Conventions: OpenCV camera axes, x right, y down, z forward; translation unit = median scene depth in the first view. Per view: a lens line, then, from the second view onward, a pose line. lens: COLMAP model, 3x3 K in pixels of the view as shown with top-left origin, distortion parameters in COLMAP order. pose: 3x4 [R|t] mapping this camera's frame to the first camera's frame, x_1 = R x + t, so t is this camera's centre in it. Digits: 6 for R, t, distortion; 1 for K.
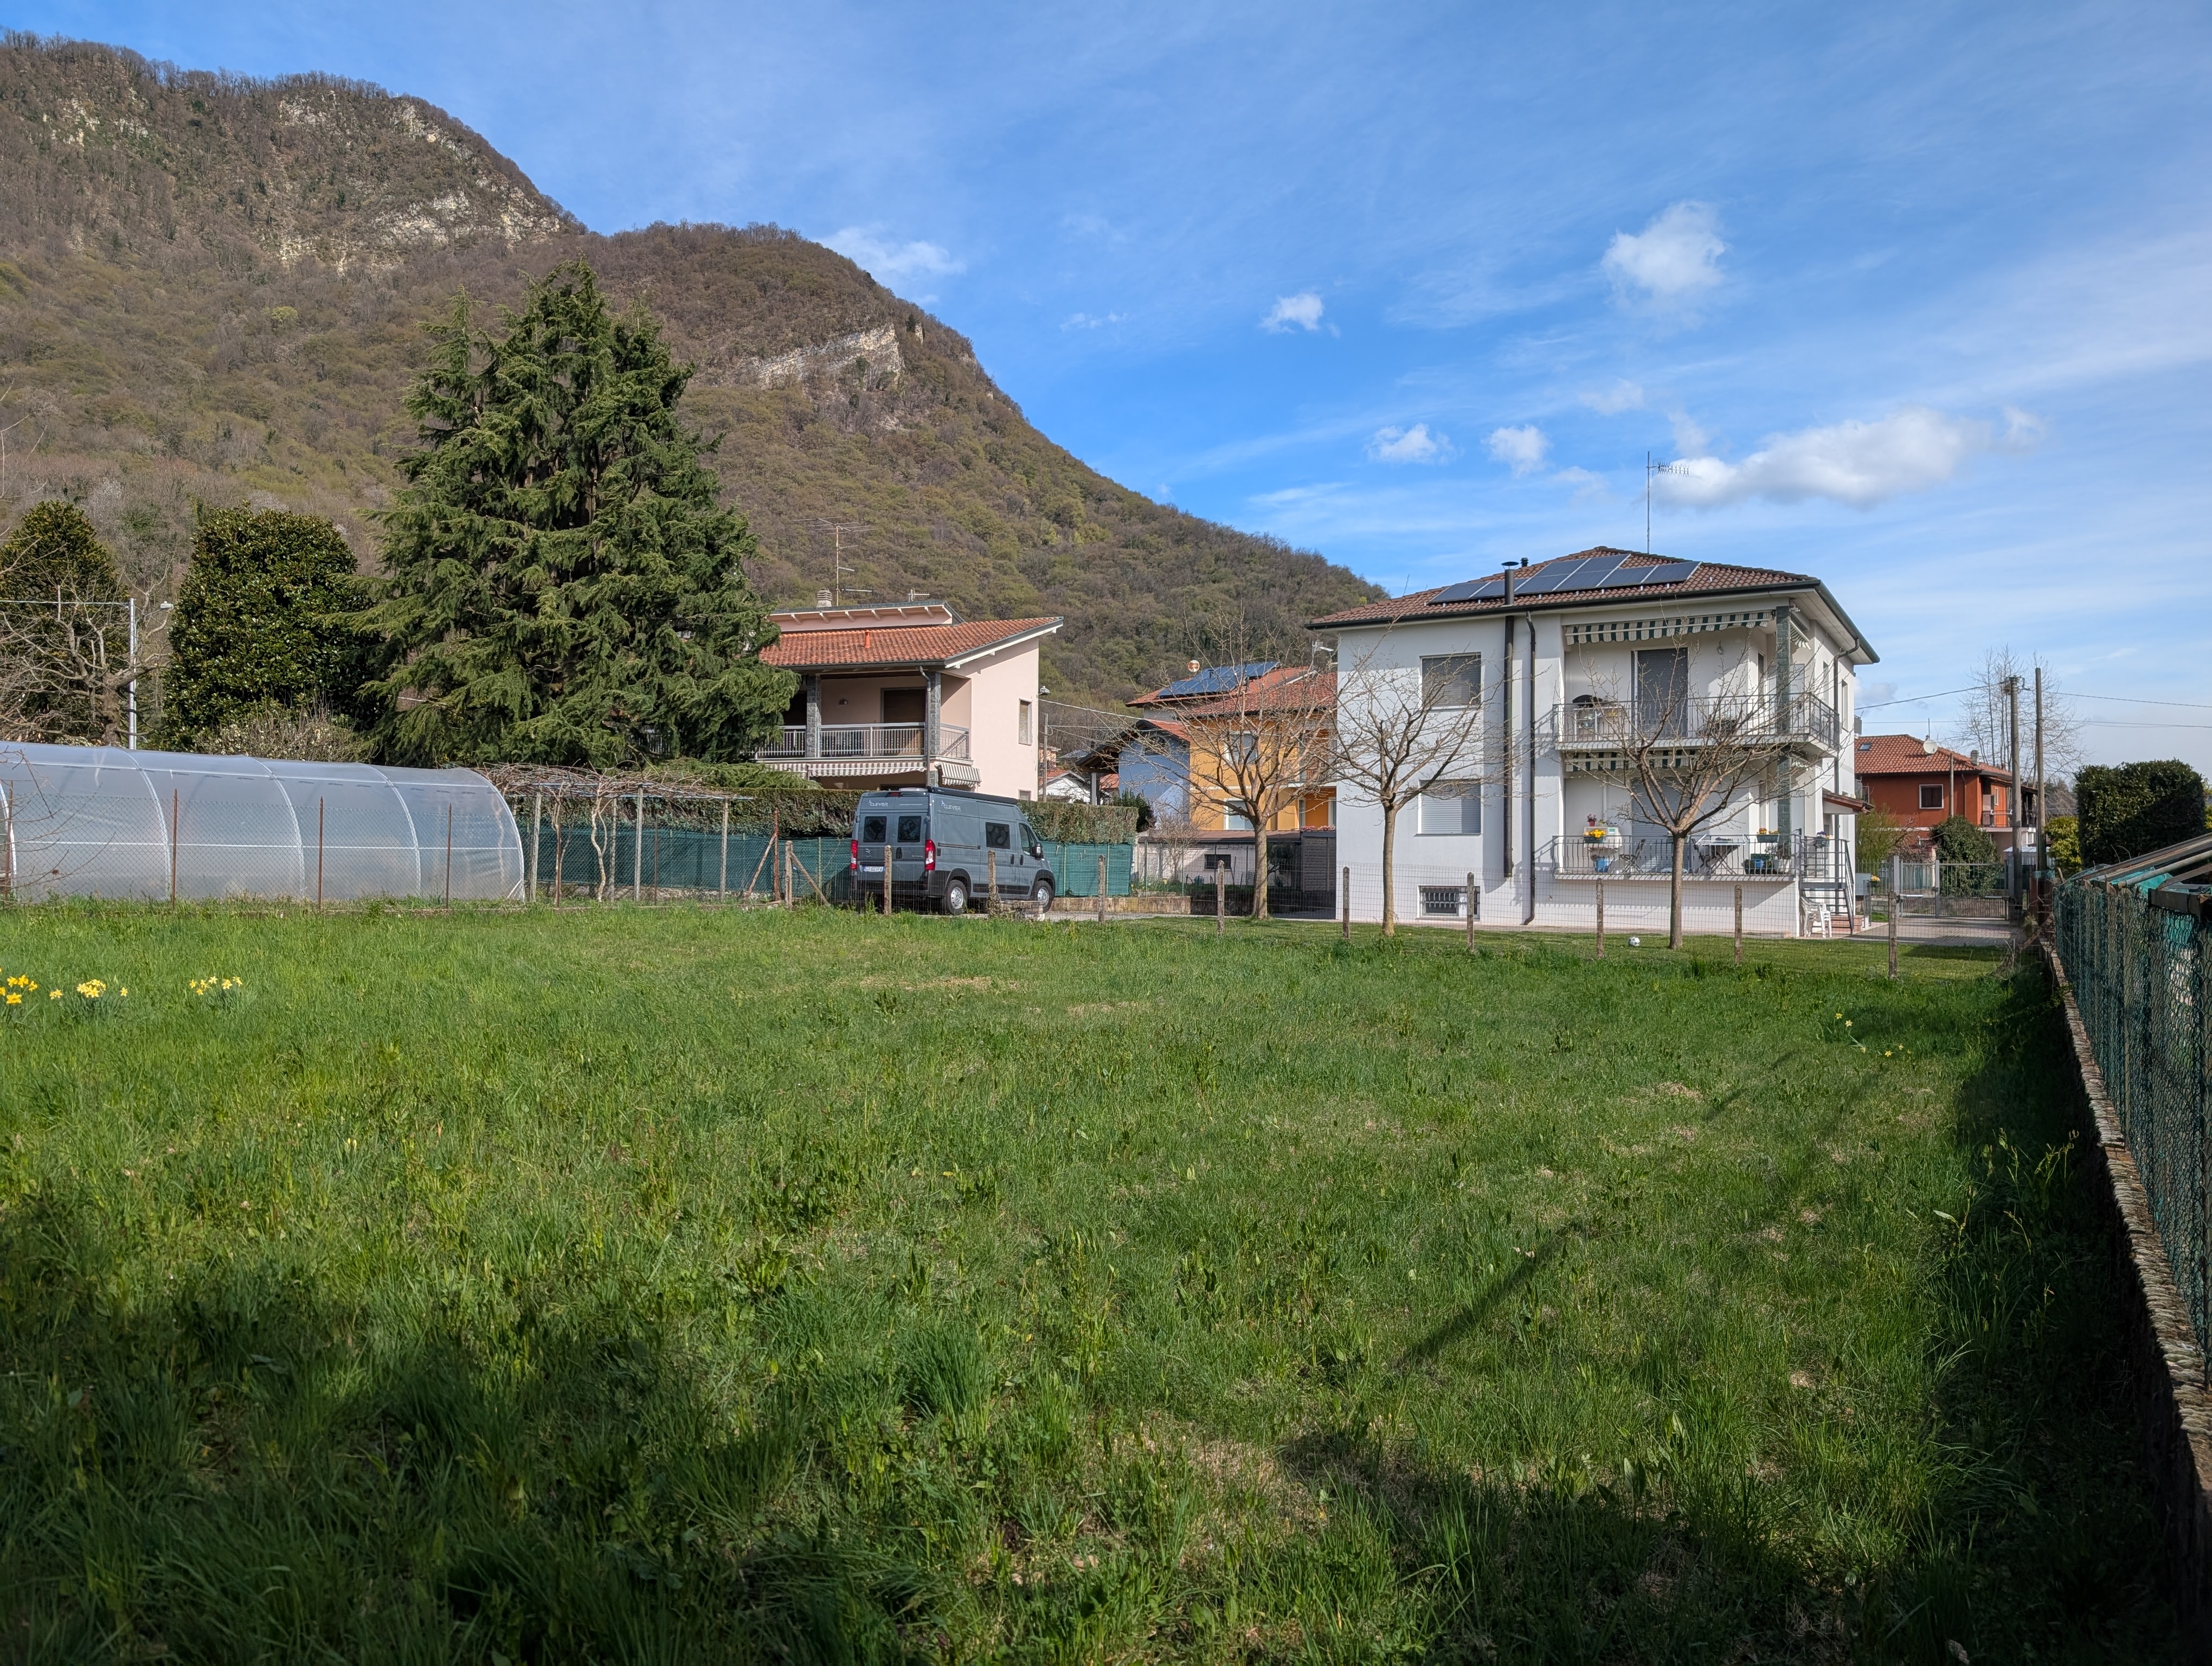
lens RADIAL K [[1576.9, 0, 1083.3], [0, 1576.9, 826.4], [0, 0, 1]] dist [0.023414, -0.019314]
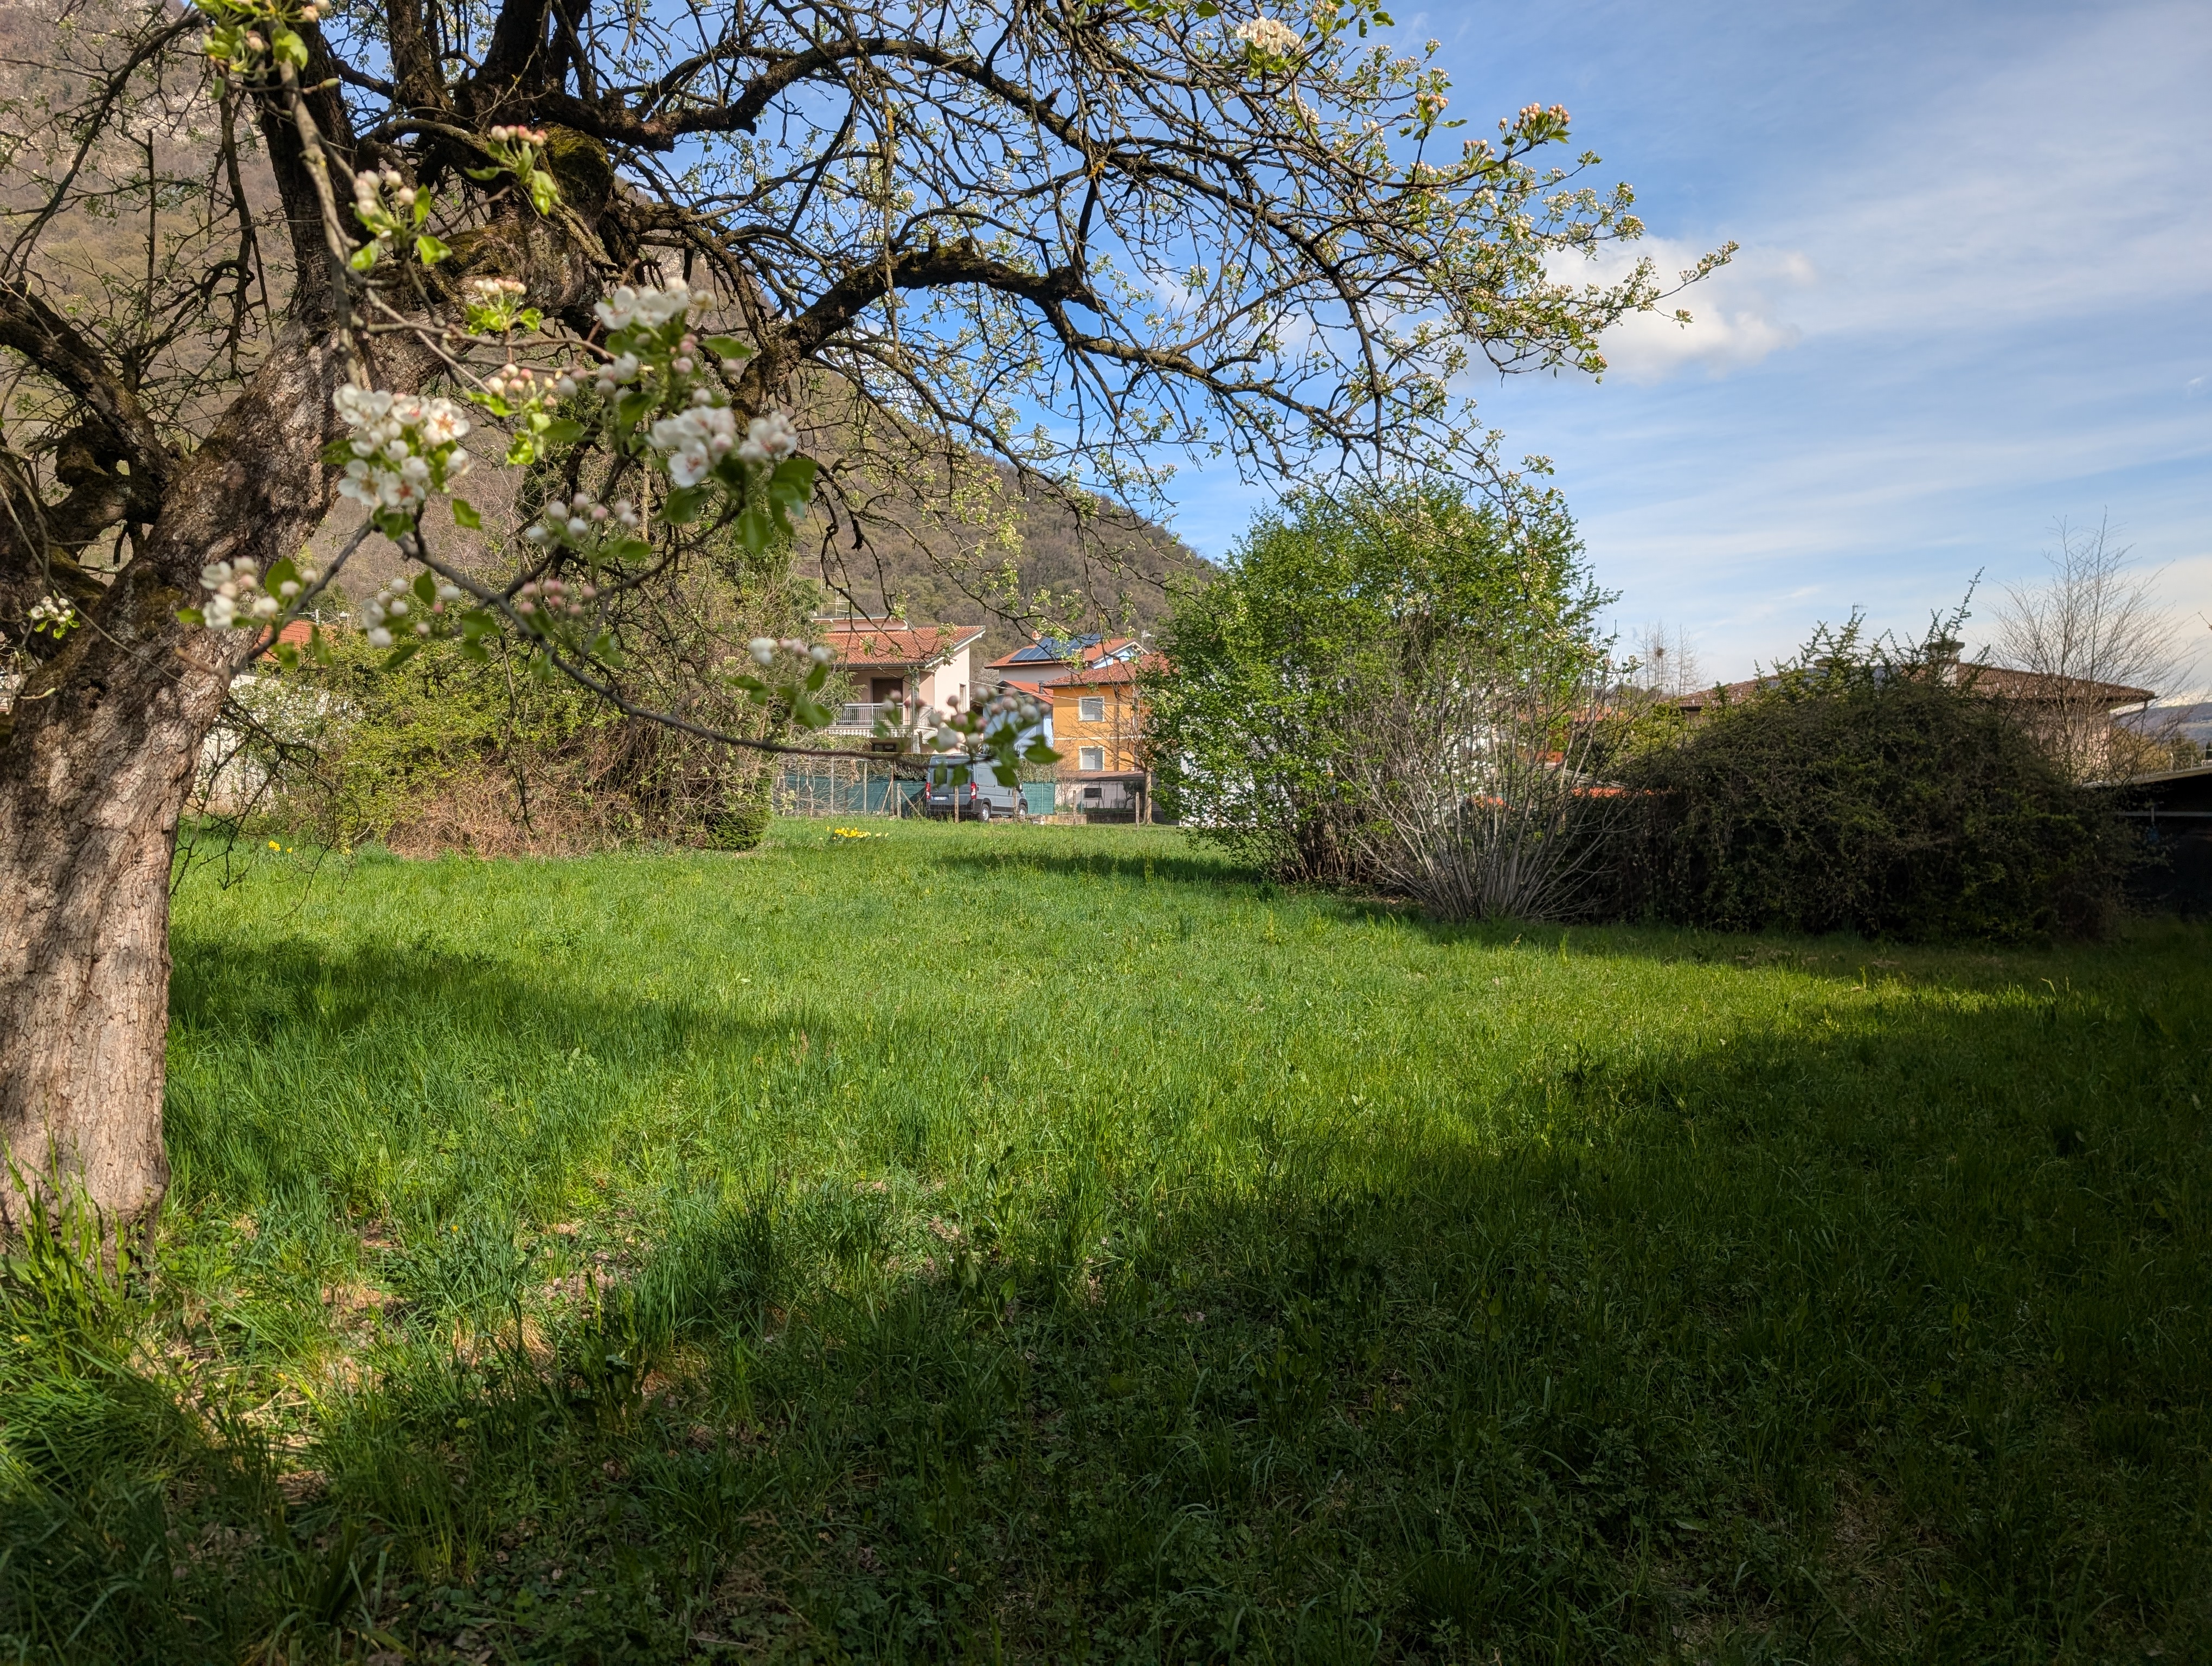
lens RADIAL K [[1576.9, 0, 1090.4], [0, 1576.9, 841.7], [0, 0, 1]] dist [0.023414, -0.019314]
pose [[0.990834, -0.017048, 0.134004, -0.164799], [0.010141, 0.998592, 0.052061, -0.012523], [-0.134703, -0.050225, 0.989612, -0.659321]]
